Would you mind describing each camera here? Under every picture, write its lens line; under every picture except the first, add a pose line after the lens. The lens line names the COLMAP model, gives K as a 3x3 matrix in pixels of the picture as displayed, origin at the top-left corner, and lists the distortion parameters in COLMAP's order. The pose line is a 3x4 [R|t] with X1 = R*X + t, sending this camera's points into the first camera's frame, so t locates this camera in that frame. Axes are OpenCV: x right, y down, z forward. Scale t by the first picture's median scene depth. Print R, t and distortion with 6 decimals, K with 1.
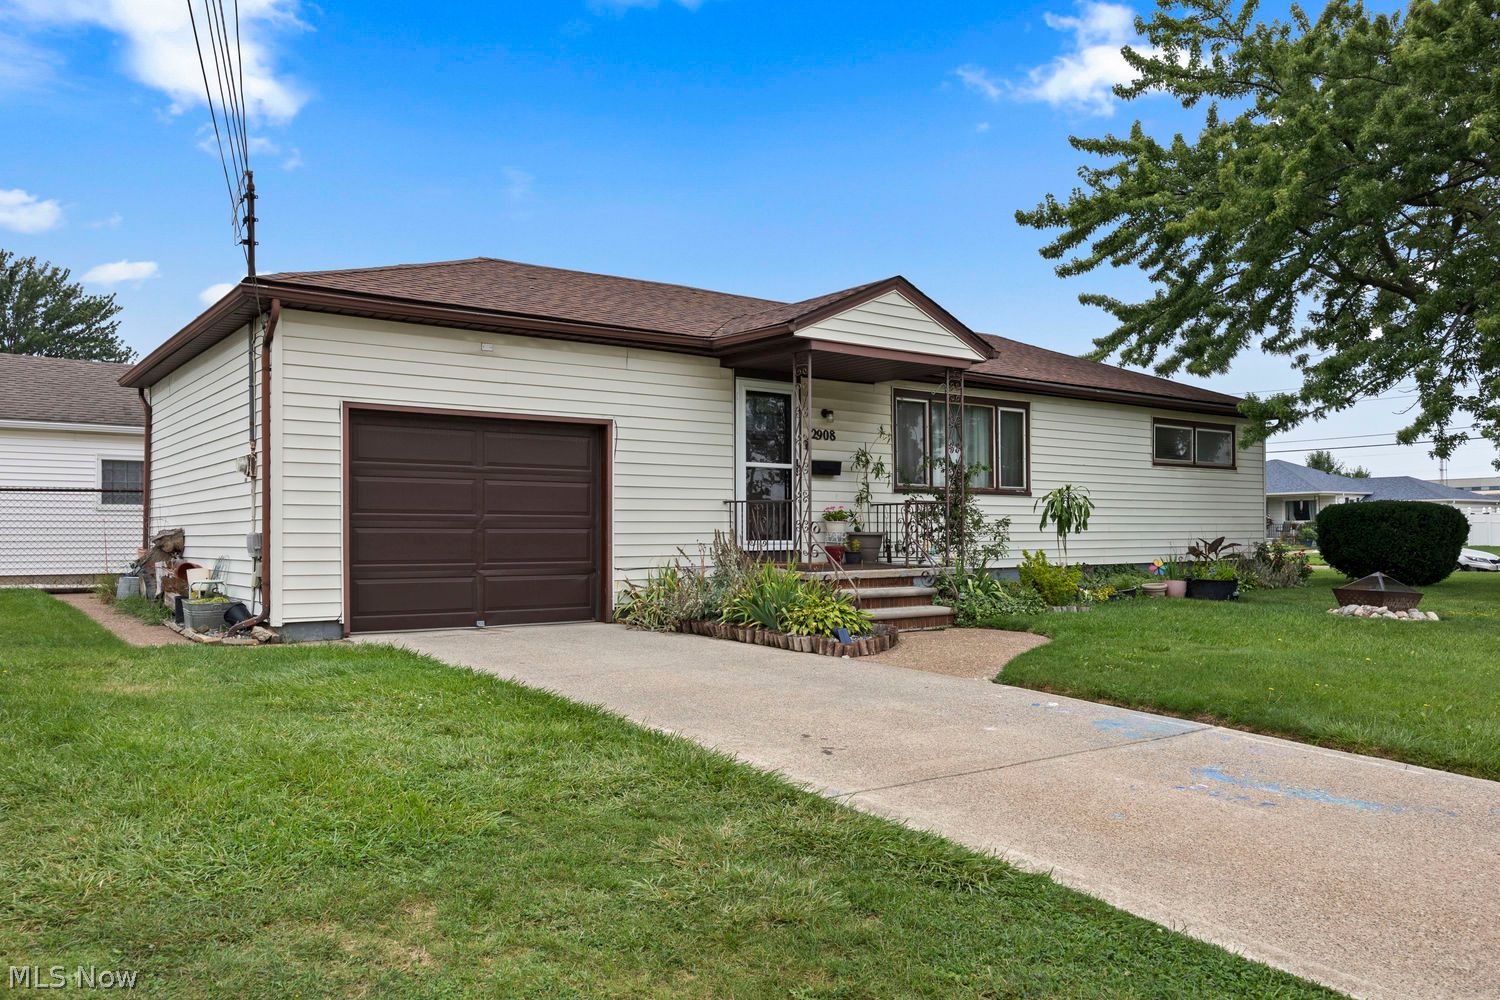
lens RADIAL K [[1103.5, 0, 765.0], [0, 1103.5, 515.8], [0, 0, 1]] dist [-0.005160, -0.001327]
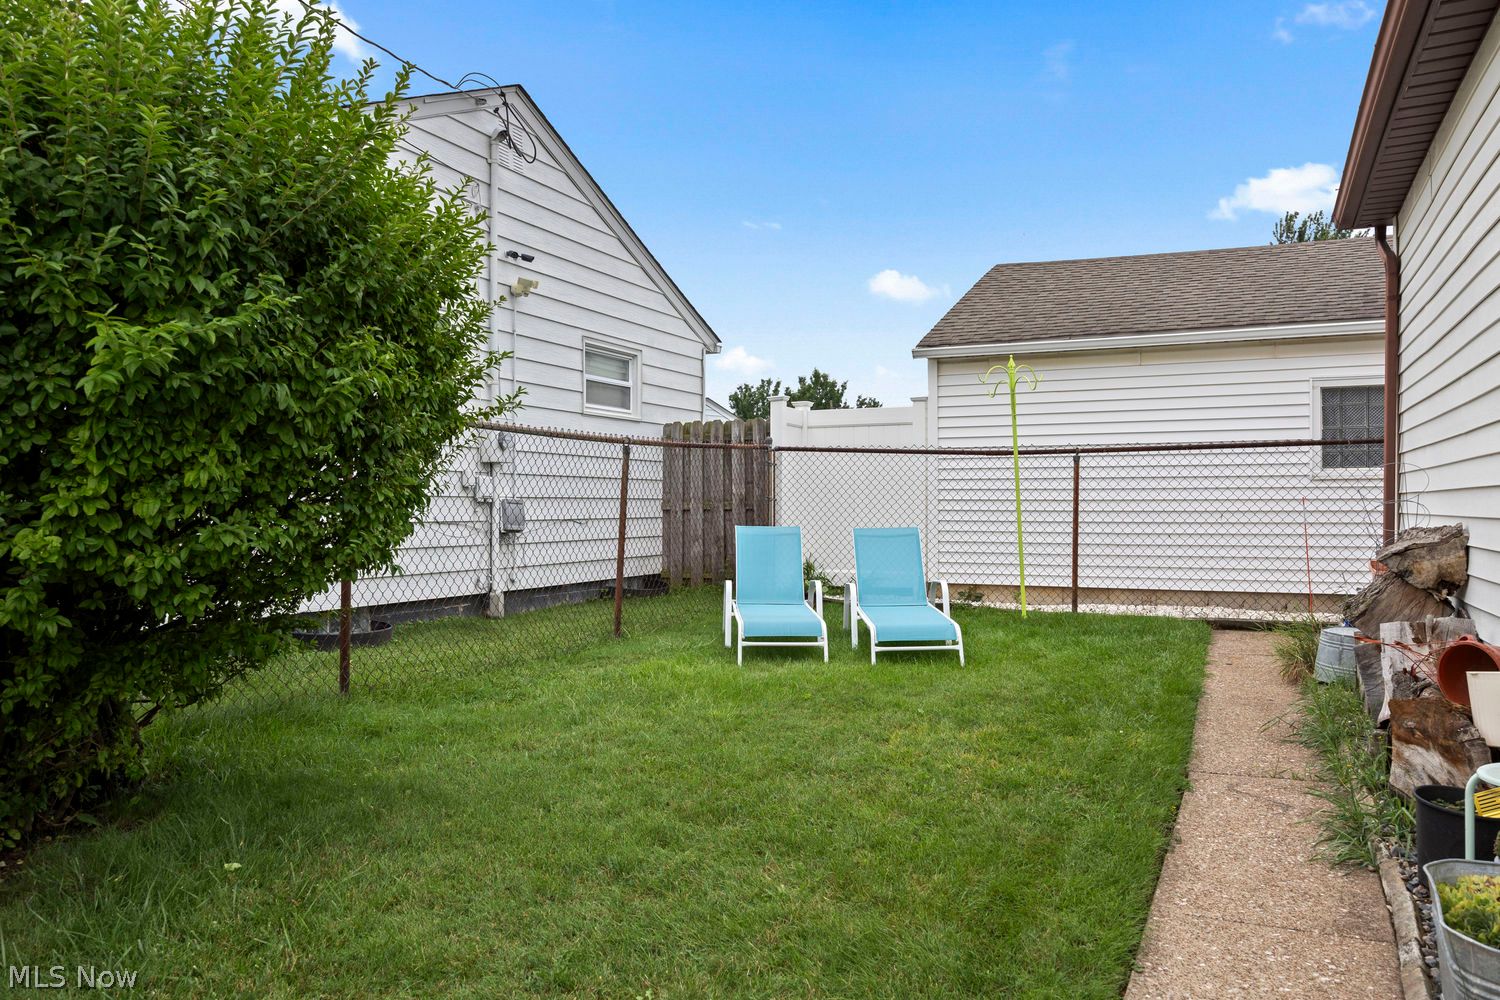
lens RADIAL K [[1103.5, 0, 765.0], [0, 1103.5, 515.8], [0, 0, 1]] dist [-0.005160, -0.001327]
pose [[0.485197, 0.014608, -0.874283, -0.308298], [0.013752, 0.999609, 0.024334, -0.004658], [0.874297, -0.023829, 0.484806, 0.595395]]
